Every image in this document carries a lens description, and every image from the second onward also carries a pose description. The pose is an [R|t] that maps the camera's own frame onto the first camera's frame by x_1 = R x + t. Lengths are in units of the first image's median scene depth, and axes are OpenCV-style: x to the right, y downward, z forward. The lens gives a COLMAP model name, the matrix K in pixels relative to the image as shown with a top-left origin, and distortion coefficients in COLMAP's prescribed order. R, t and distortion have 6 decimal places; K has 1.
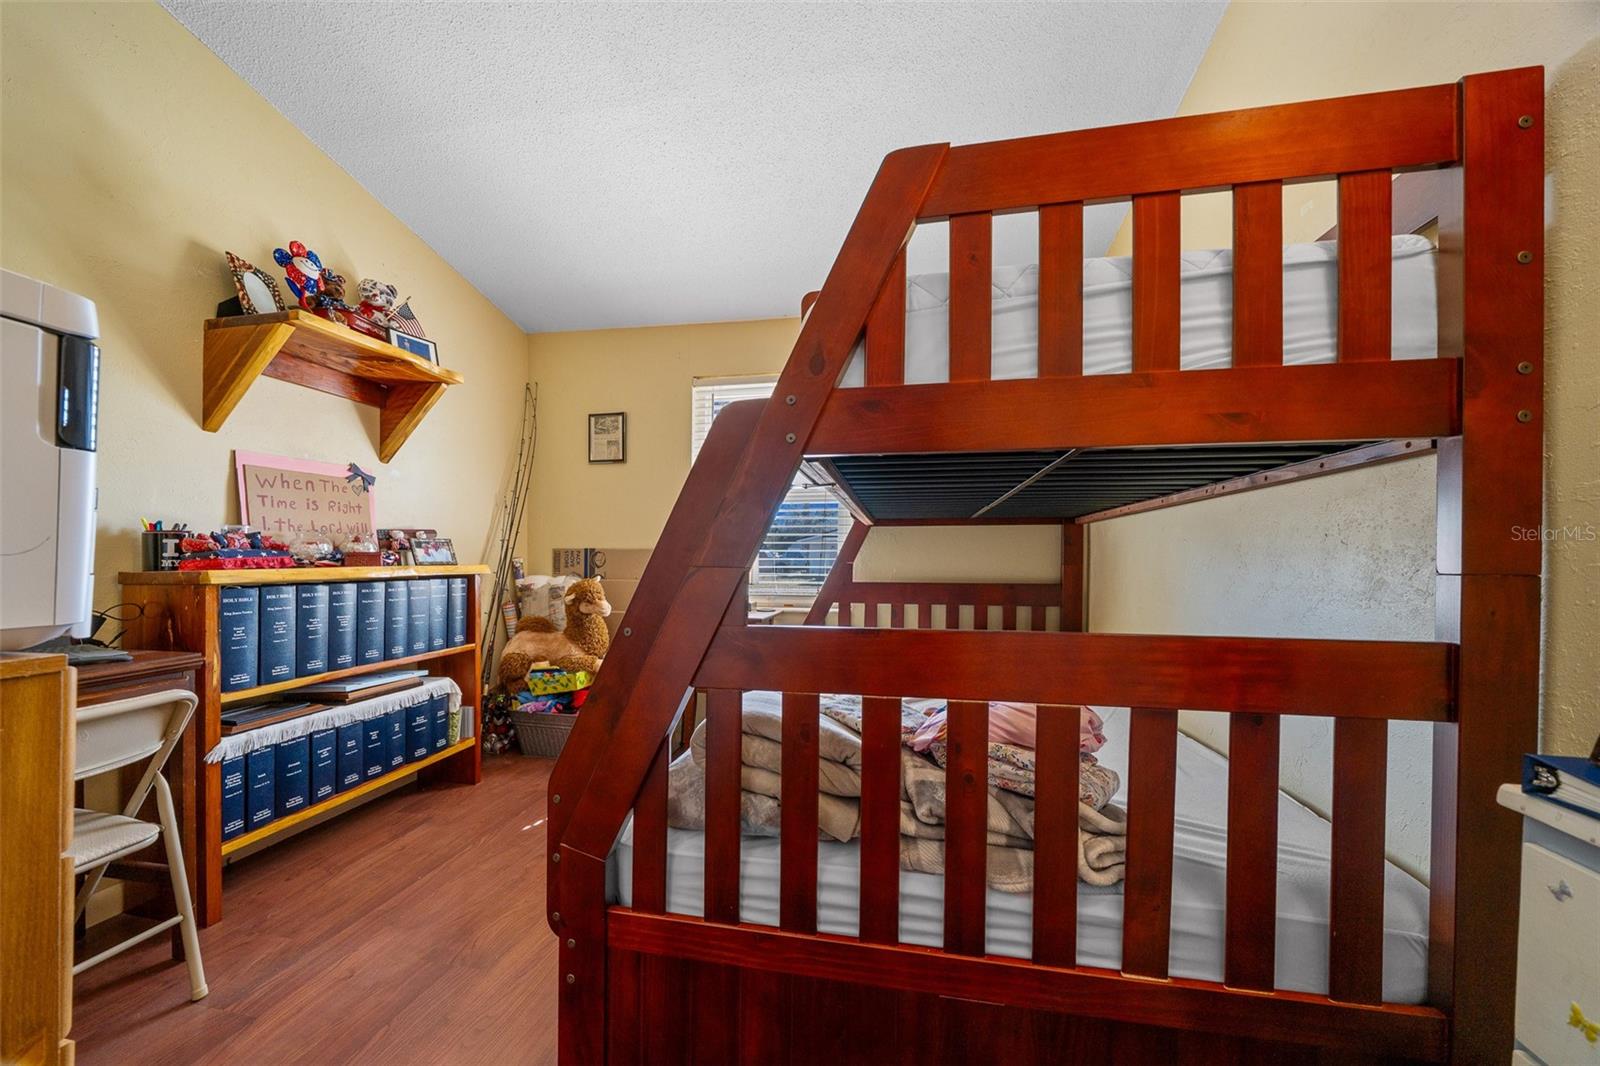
lens RADIAL K [[545.2, 0, 798.3], [0, 545.2, 544.5], [0, 0, 1]] dist [-0.001984, -0.000051]
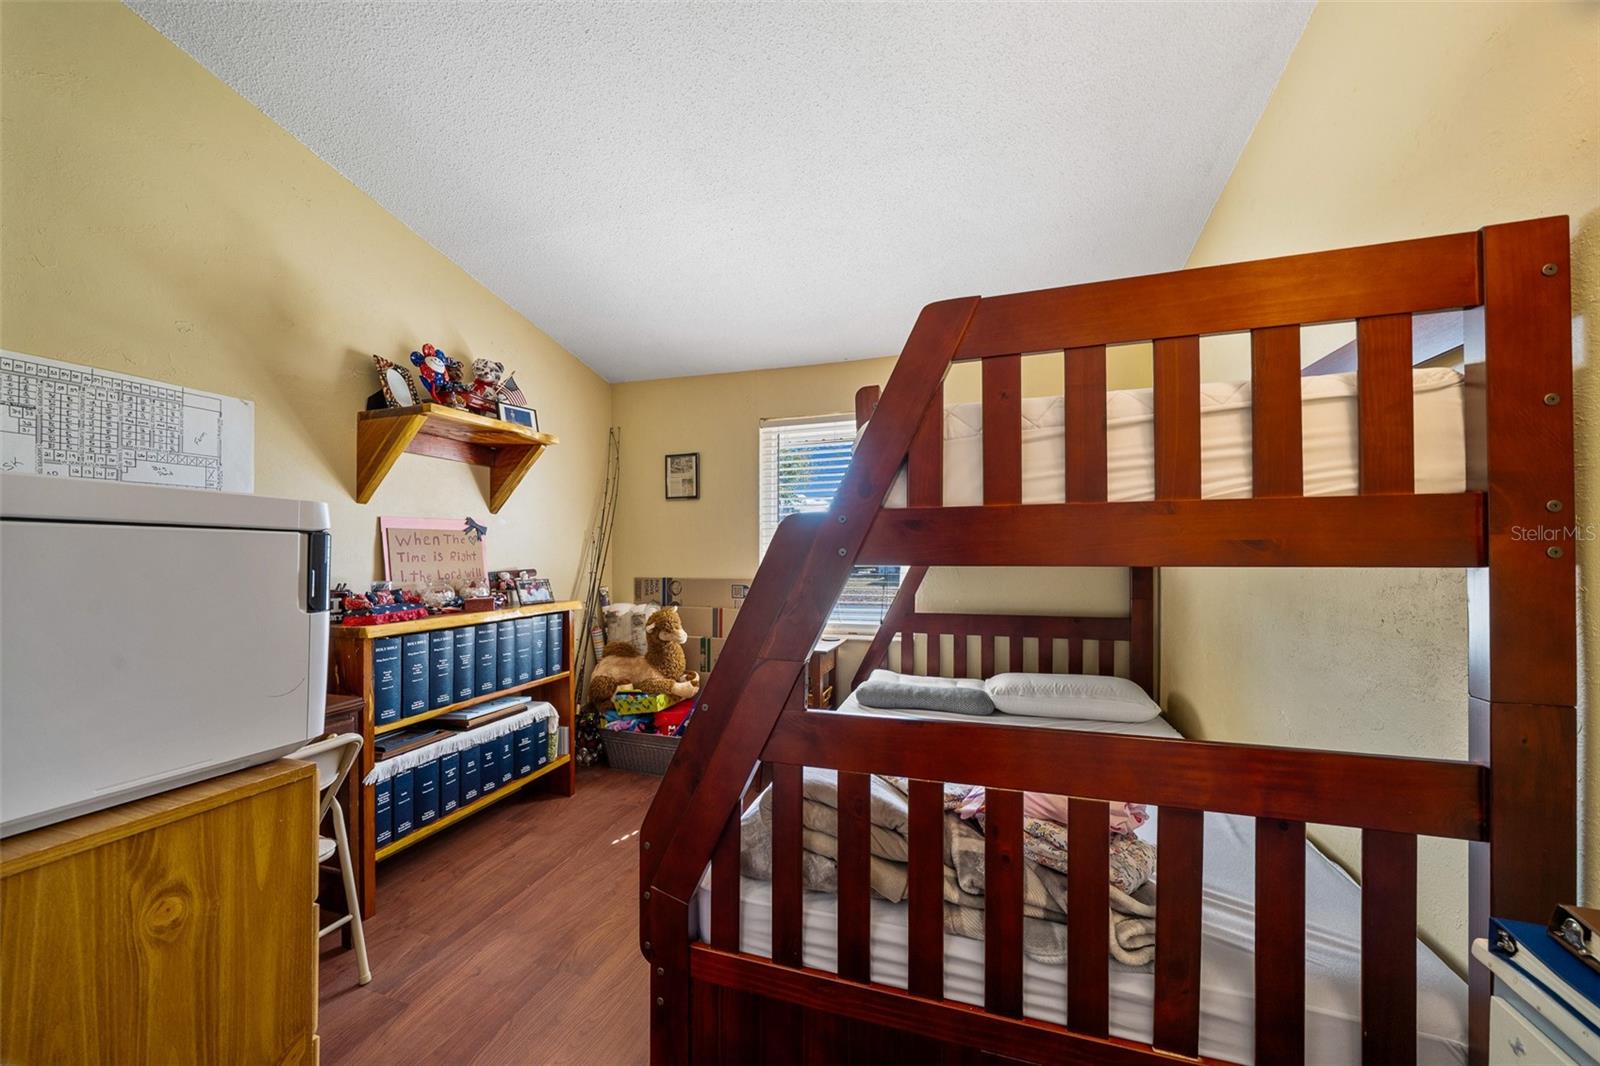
lens RADIAL K [[541.5, 0, 803.1], [0, 541.5, 549.4], [0, 0, 1]] dist [-0.000963, -0.000035]
pose [[0.993241, -0.008650, -0.115748, 0.031907], [0.008708, 0.999962, 0.000000, -0.178956], [0.115743, -0.001008, 0.993279, -0.125107]]
